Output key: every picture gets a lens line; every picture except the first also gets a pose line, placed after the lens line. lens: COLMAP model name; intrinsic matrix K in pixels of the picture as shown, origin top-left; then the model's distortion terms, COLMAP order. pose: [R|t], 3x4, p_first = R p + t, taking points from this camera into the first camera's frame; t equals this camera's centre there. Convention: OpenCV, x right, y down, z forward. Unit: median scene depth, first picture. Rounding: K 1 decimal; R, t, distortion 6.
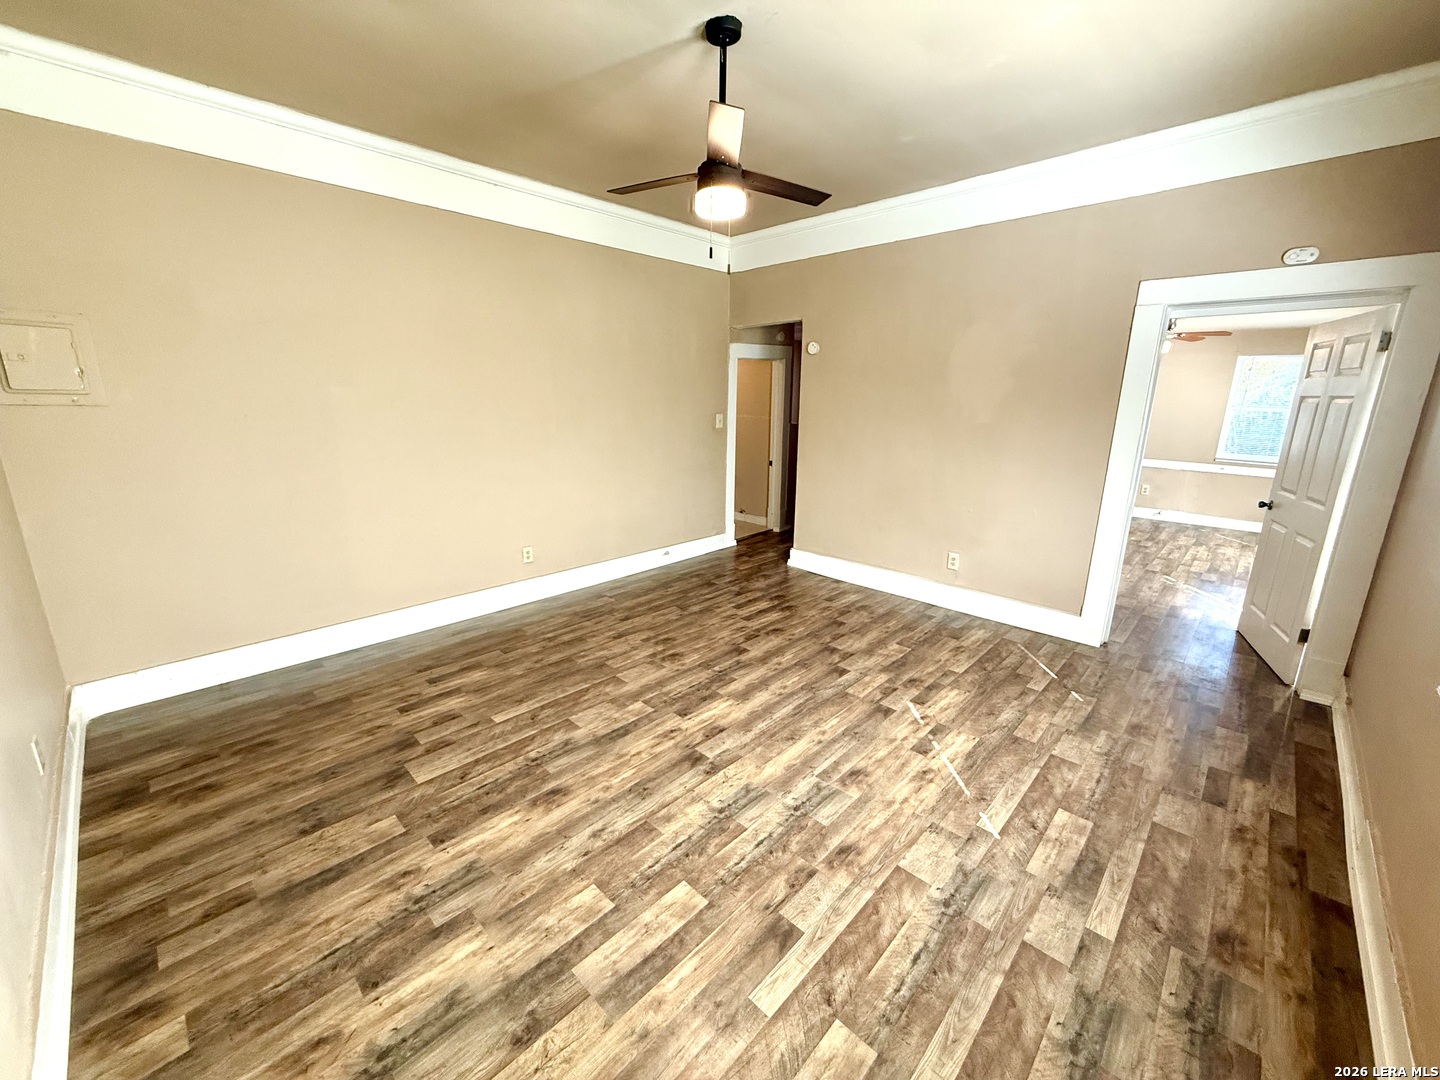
lens RADIAL K [[581.3, 0, 711.3], [0, 581.3, 540.5], [0, 0, 1]] dist [-0.002897, -0.000129]
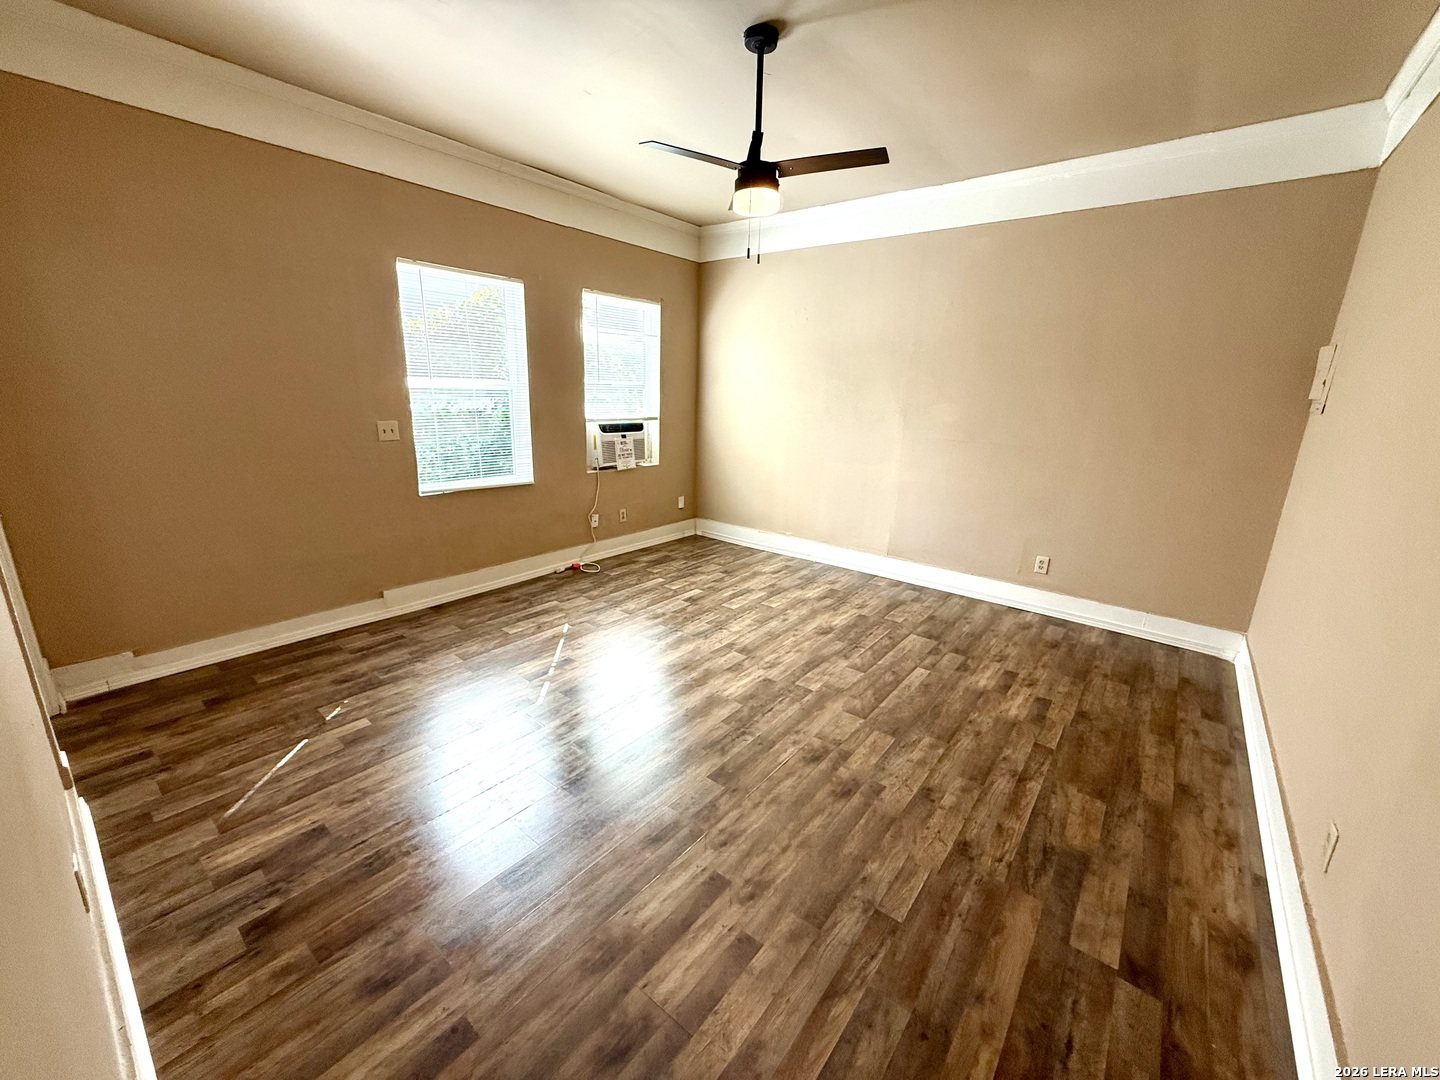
lens RADIAL K [[581.3, 0, 727.0], [0, 581.3, 540.2], [0, 0, 1]] dist [-0.002897, -0.000129]
pose [[-0.992923, -0.005011, -0.118654, 0.171240], [-0.062222, 0.872954, 0.483817, -0.493783], [0.101155, 0.487776, -0.867088, 1.990480]]
